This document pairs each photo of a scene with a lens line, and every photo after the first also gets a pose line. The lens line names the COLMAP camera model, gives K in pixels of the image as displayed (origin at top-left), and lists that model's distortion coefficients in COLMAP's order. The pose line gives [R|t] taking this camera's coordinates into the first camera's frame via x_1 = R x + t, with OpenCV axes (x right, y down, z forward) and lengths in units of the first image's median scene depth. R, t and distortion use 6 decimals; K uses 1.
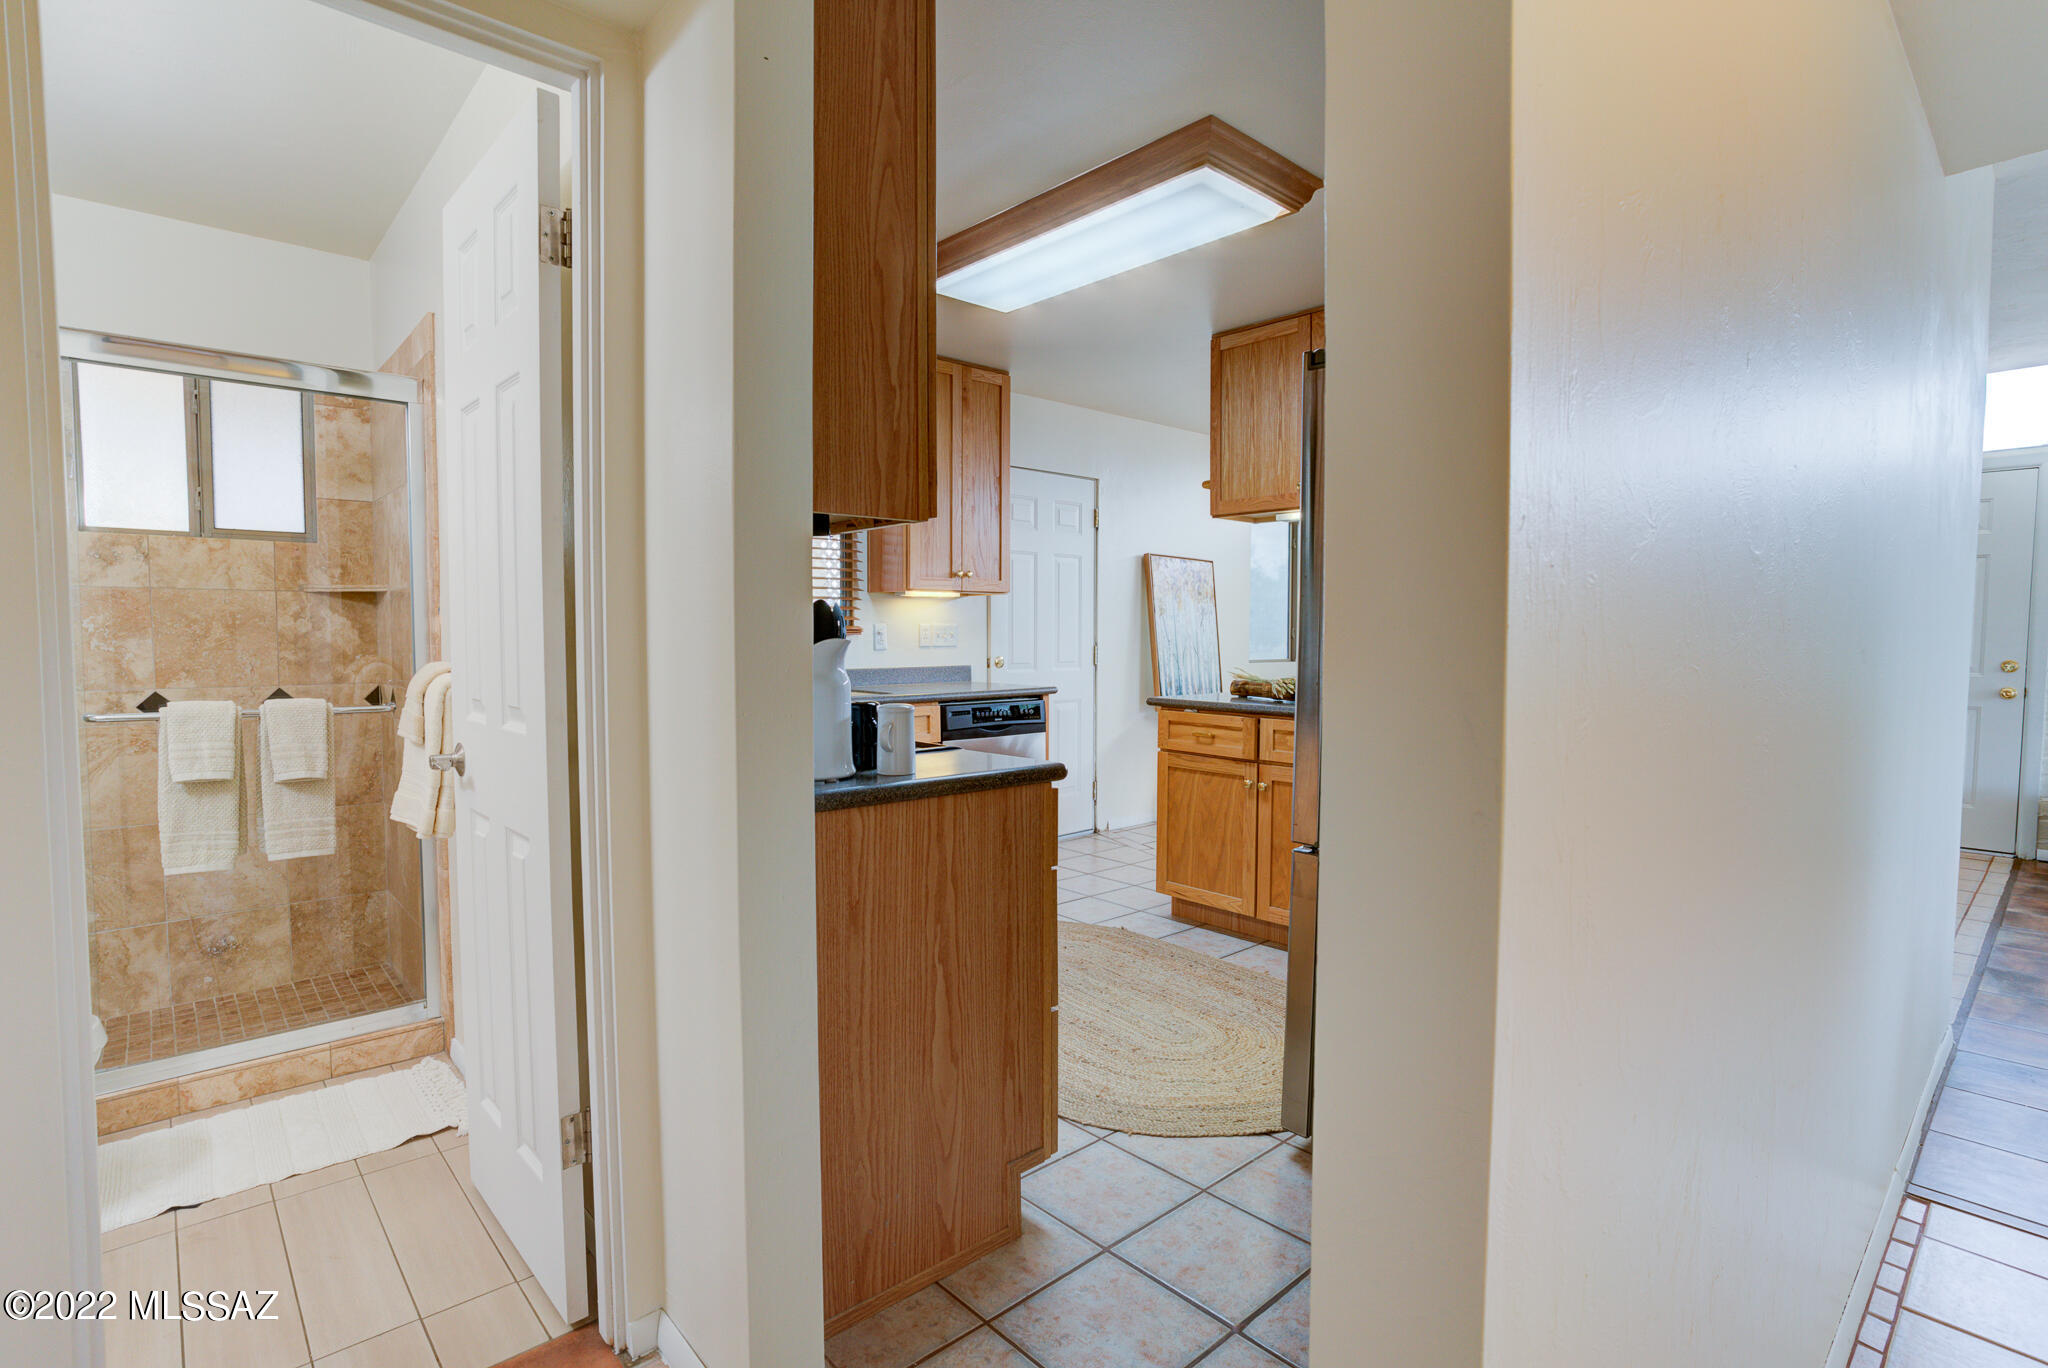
lens RADIAL K [[1033.6, 0, 1024.0], [0, 1033.6, 684.0], [0, 0, 1]] dist [-0.000738, -0.000144]
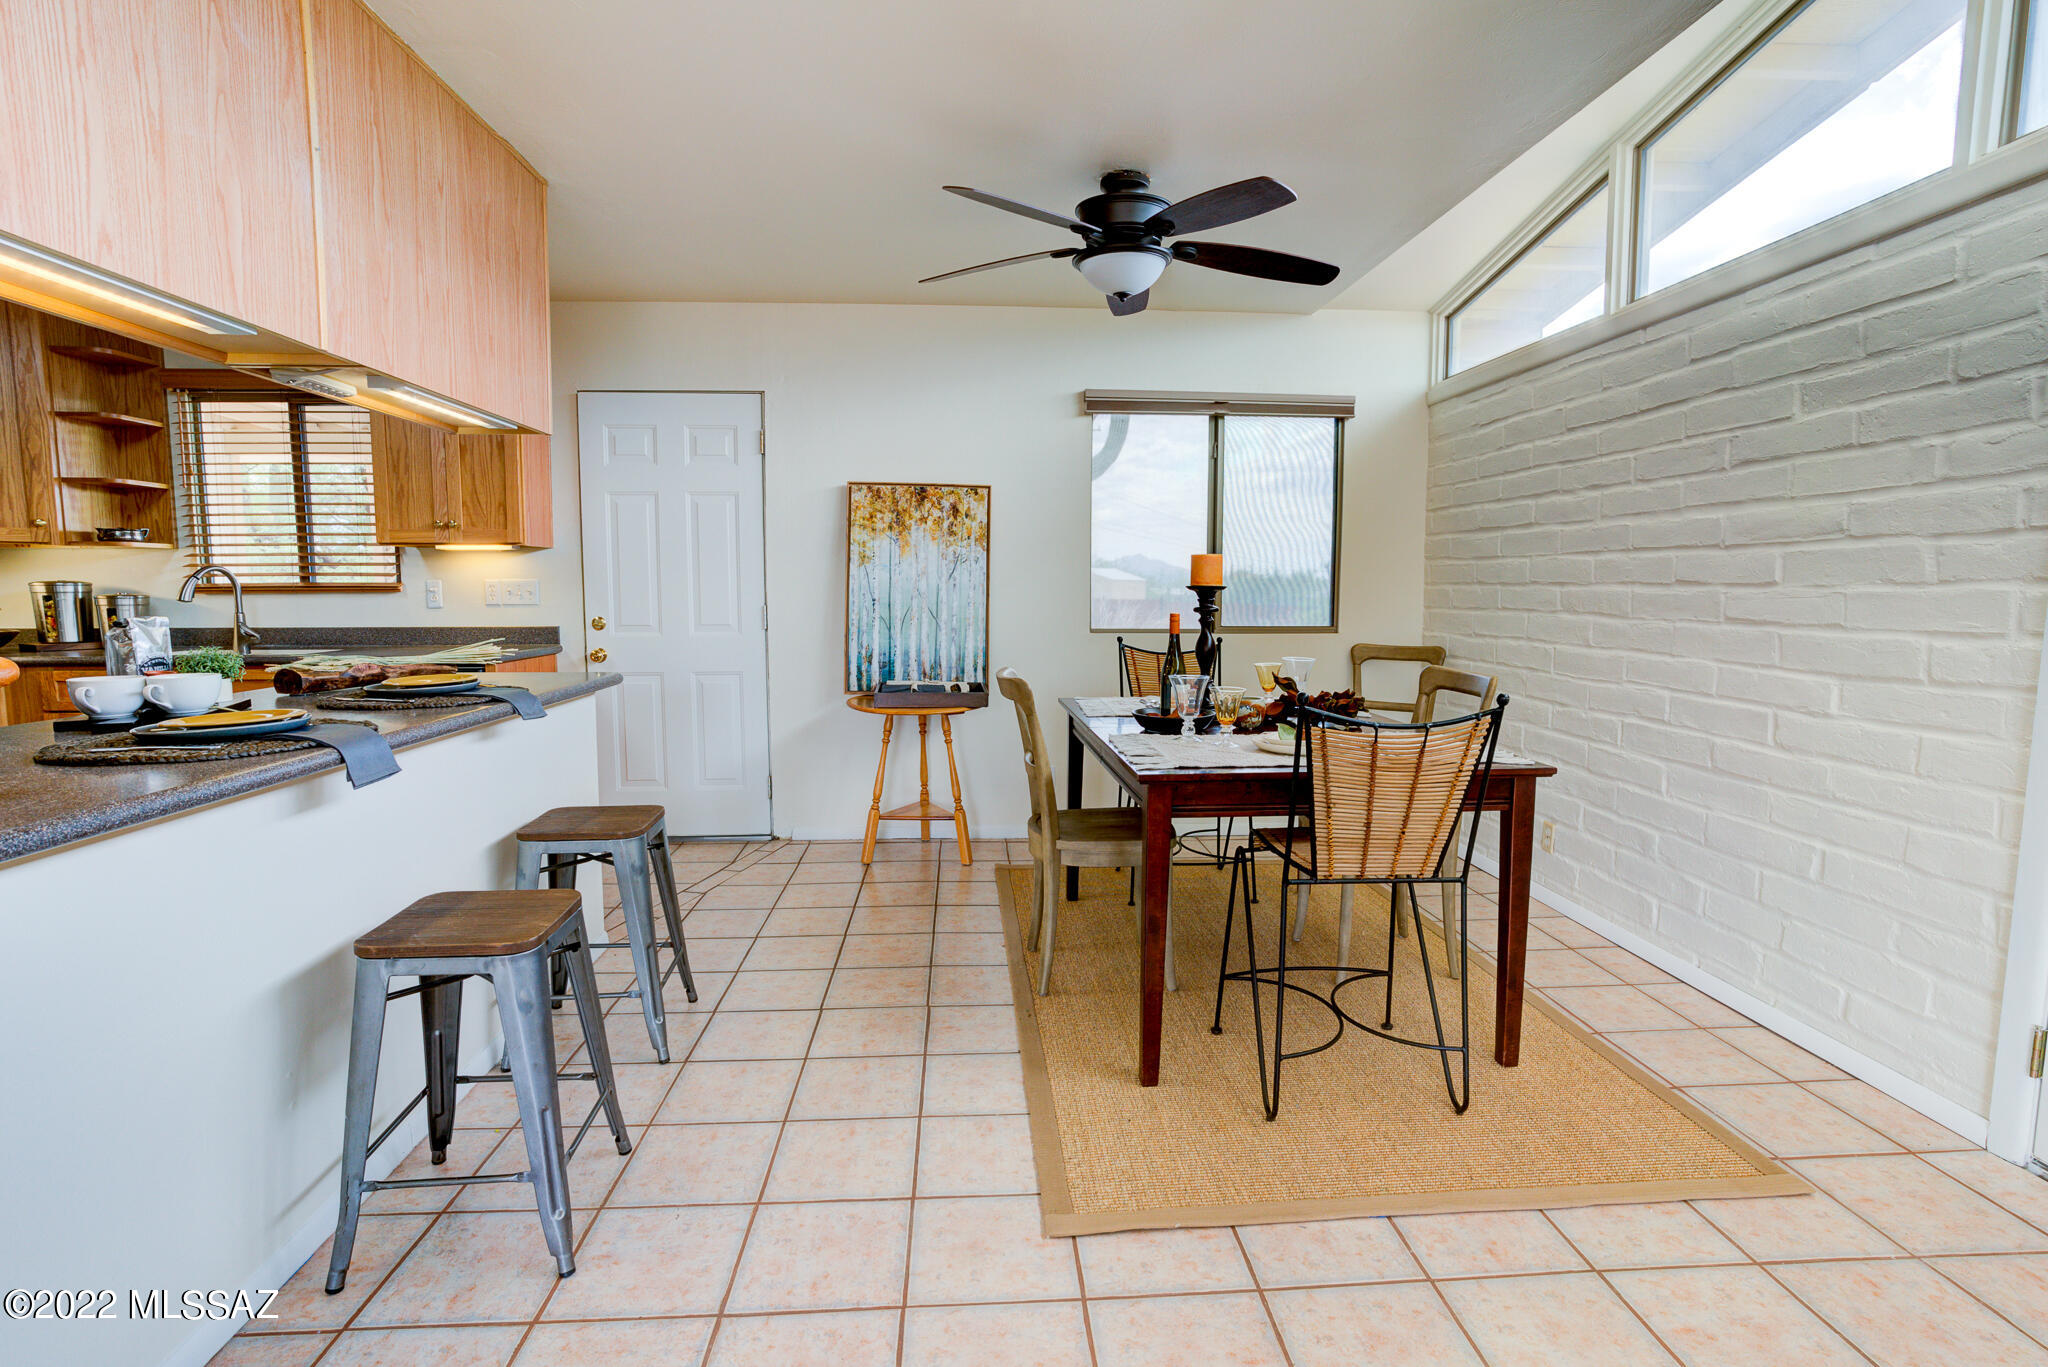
lens RADIAL K [[1033.6, 0, 1024.0], [0, 1033.6, 683.5], [0, 0, 1]] dist [-0.000738, -0.000144]
pose [[0.758529, 0.061680, -0.648714, 0.738124], [-0.028827, 0.997712, 0.061155, -0.031823], [0.651002, -0.027687, 0.758571, 0.531410]]
